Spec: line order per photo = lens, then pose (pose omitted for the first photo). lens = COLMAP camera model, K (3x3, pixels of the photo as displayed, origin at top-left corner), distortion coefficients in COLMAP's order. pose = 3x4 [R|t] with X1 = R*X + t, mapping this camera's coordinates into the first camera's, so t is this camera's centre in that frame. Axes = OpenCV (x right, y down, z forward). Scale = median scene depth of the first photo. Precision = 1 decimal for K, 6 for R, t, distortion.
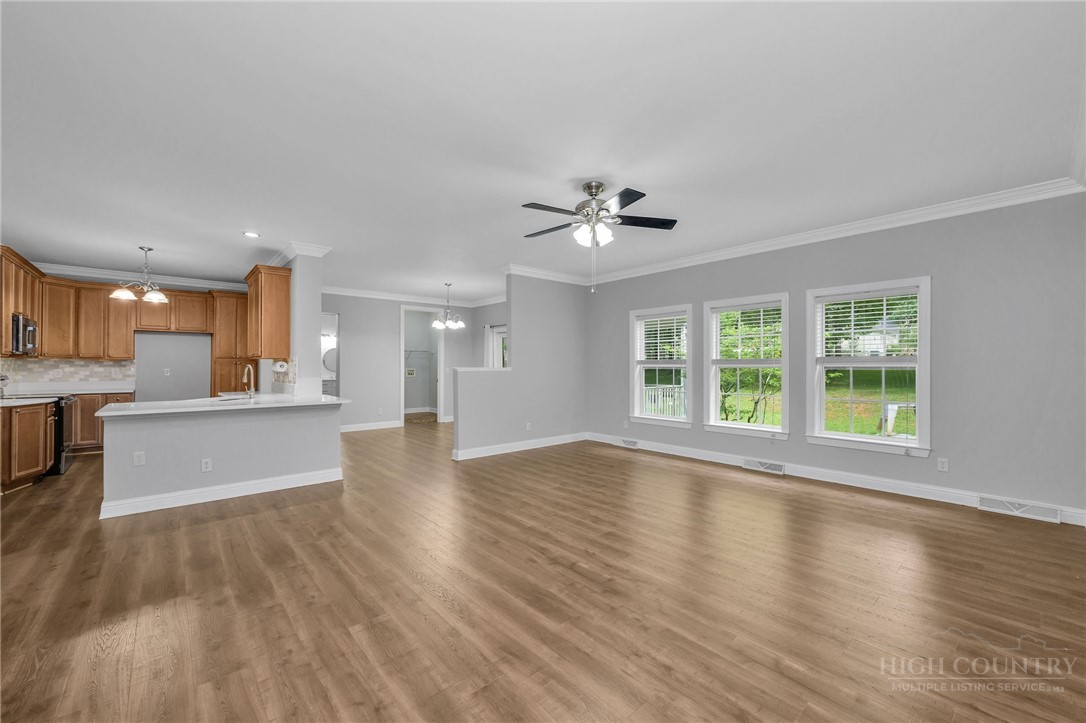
lens RADIAL K [[431.3, 0, 544.2], [0, 431.3, 356.9], [0, 0, 1]] dist [0.000718, -0.000881]
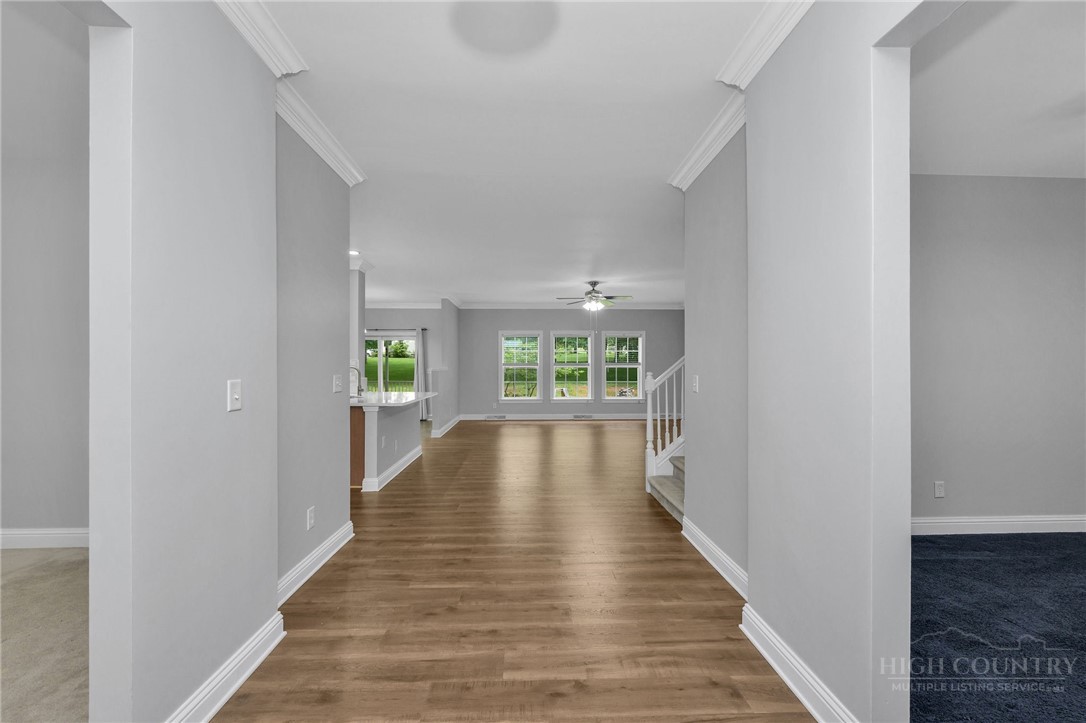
lens RADIAL K [[431.3, 0, 535.8], [0, 431.3, 361.9], [0, 0, 1]] dist [0.000718, -0.000881]
pose [[0.635236, 0.005903, 0.772296, -1.322151], [-0.015370, 0.999869, 0.005000, -0.009282], [-0.772165, -0.015046, 0.635244, -0.104271]]
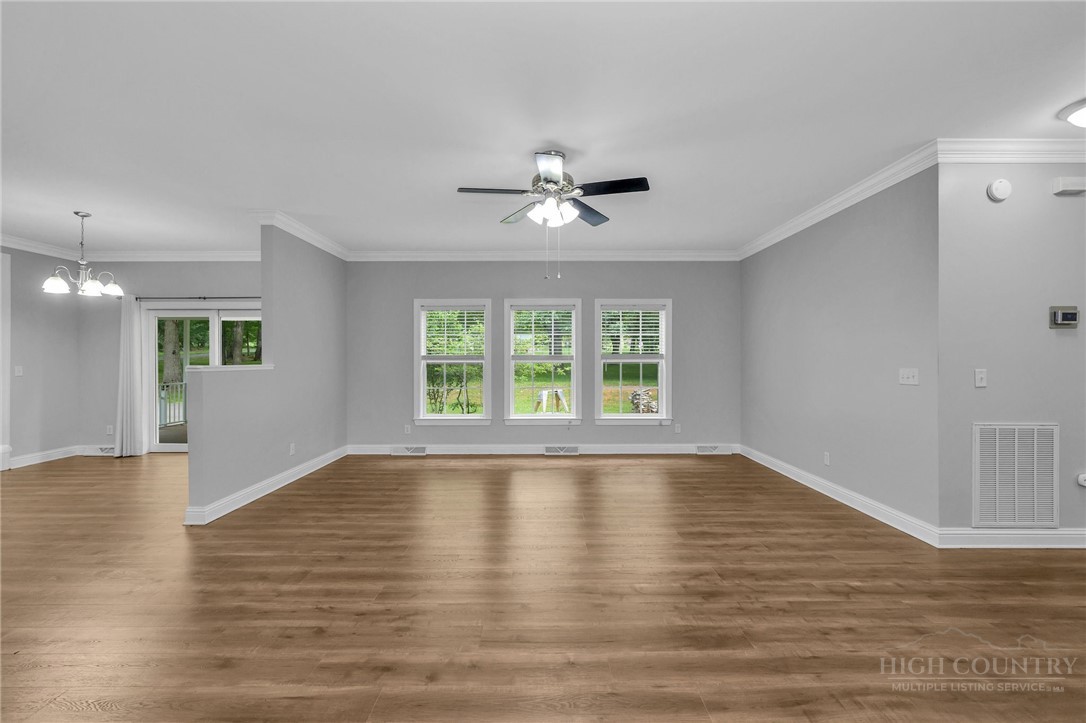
lens RADIAL K [[431.3, 0, 540.6], [0, 431.3, 356.7], [0, 0, 1]] dist [0.000718, -0.000881]
pose [[0.657155, 0.005949, 0.753732, -0.430323], [-0.014131, 0.999890, 0.004429, 0.004530], [-0.753623, -0.013561, 0.657167, 0.341765]]
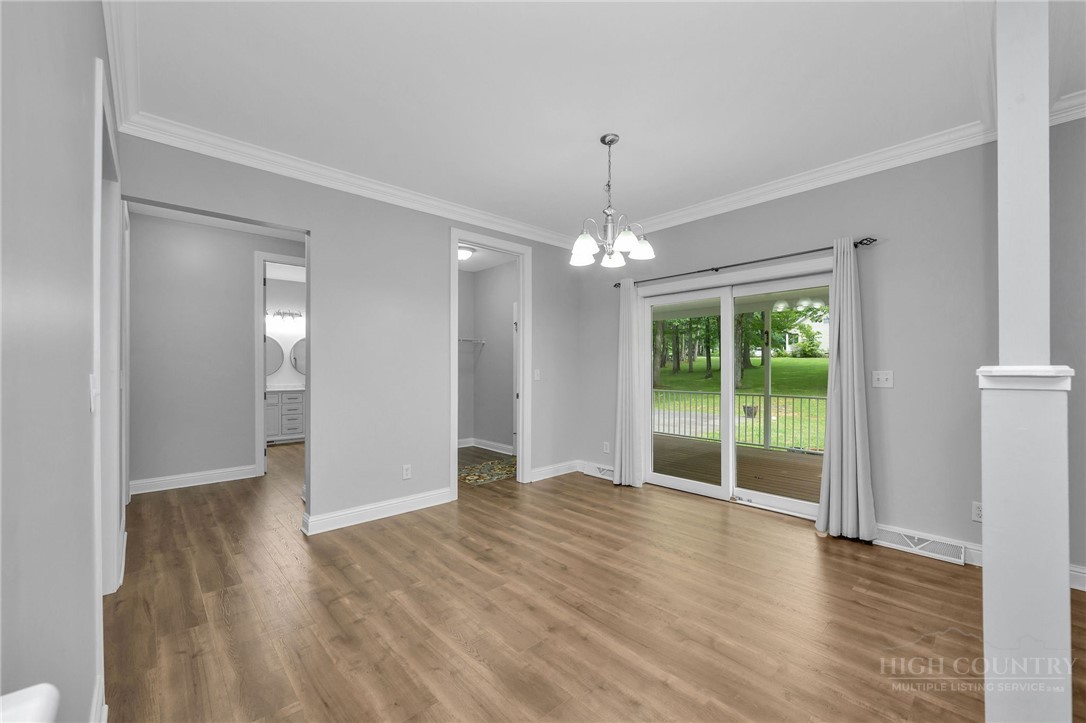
lens RADIAL K [[431.3, 0, 536.3], [0, 431.3, 367.7], [0, 0, 1]] dist [0.000718, -0.000881]
pose [[0.999923, 0.004411, 0.011640, -0.490339], [-0.004701, 0.999677, 0.024970, 0.024591], [-0.011526, -0.025023, 0.999620, 1.086483]]
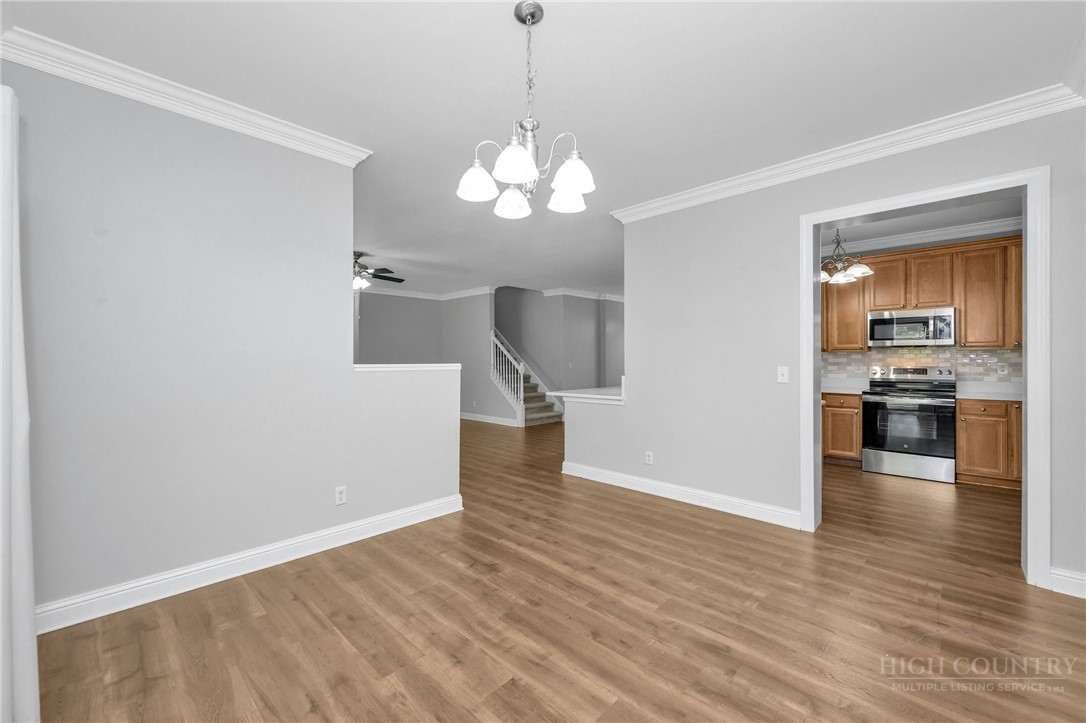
lens RADIAL K [[431.3, 0, 546.4], [0, 431.3, 360.0], [0, 0, 1]] dist [0.000718, -0.000881]
pose [[-0.995827, 0.004695, -0.091137, -0.357135], [0.006615, 0.999762, -0.020774, 0.044723], [0.091018, -0.021290, -0.995622, 2.096381]]
